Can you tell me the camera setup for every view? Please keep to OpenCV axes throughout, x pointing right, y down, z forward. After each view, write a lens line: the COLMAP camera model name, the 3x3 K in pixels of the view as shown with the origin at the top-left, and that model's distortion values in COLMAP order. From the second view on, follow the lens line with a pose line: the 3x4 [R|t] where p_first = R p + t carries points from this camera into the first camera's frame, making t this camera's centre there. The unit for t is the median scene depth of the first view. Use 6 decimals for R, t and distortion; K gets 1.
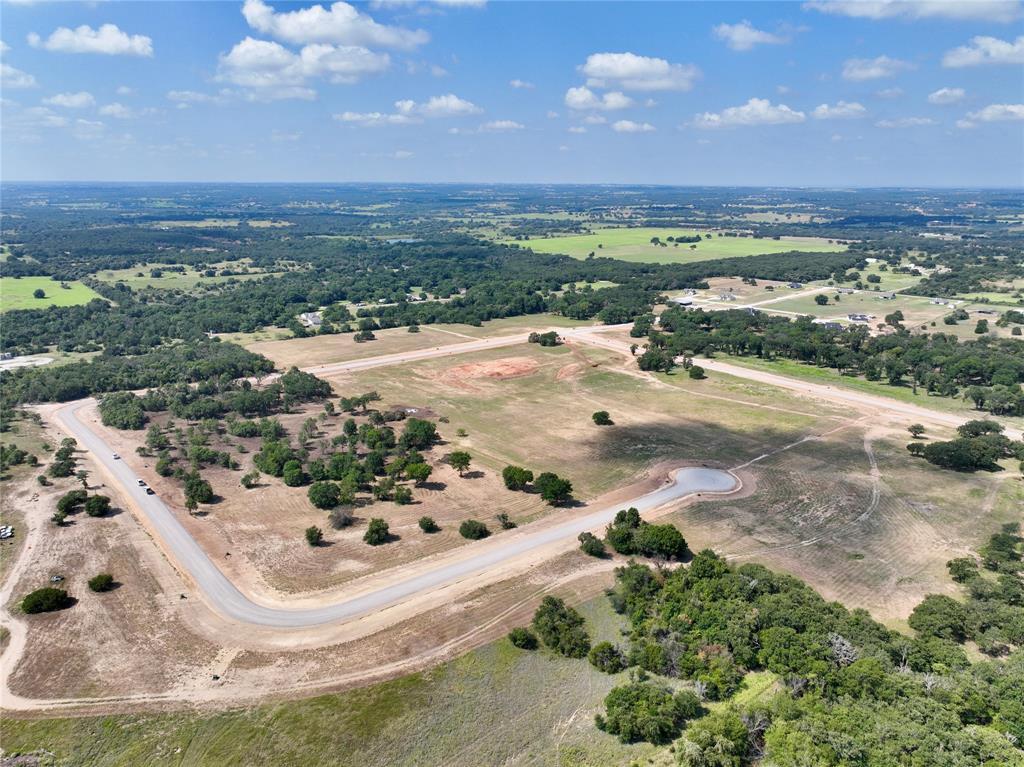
lens RADIAL K [[719.9, 0, 512.0], [0, 719.9, 383.5], [0, 0, 1]] dist [0.000010, 0.002094]
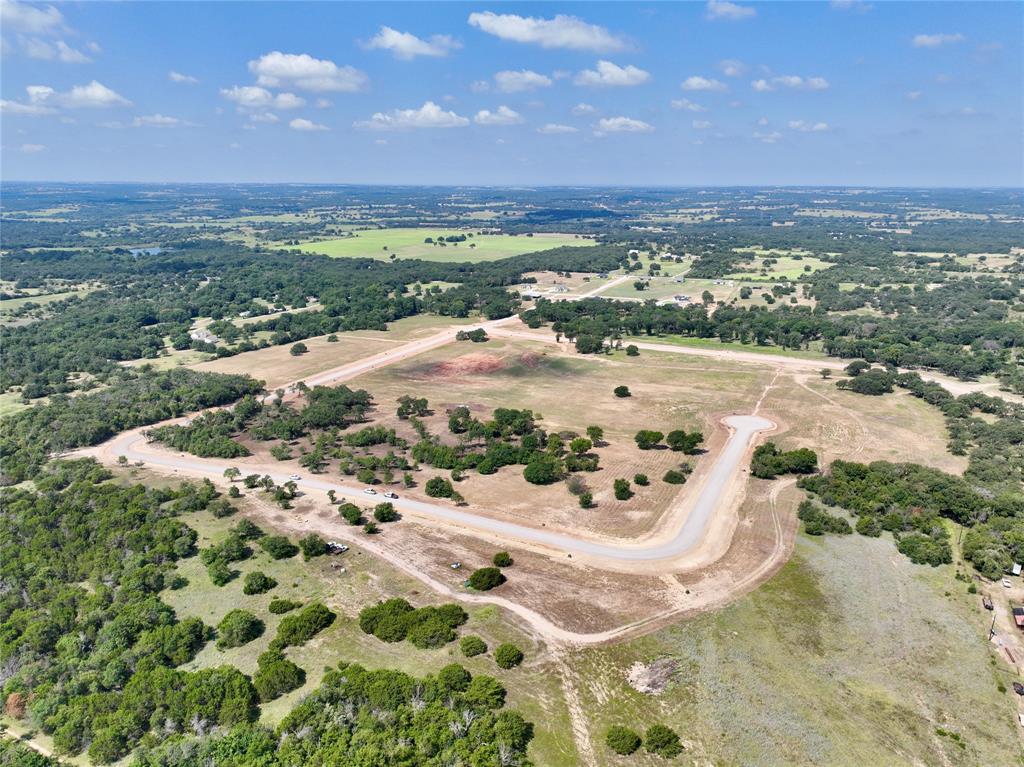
lens RADIAL K [[728.6, 0, 517.0], [0, 728.6, 317.1], [0, 0, 1]] dist [0.004636, 0.006768]
pose [[0.912638, -0.075624, 0.401712, -0.509127], [0.110947, 0.991674, -0.065370, -0.015397], [-0.393424, 0.104228, 0.913430, -0.061699]]
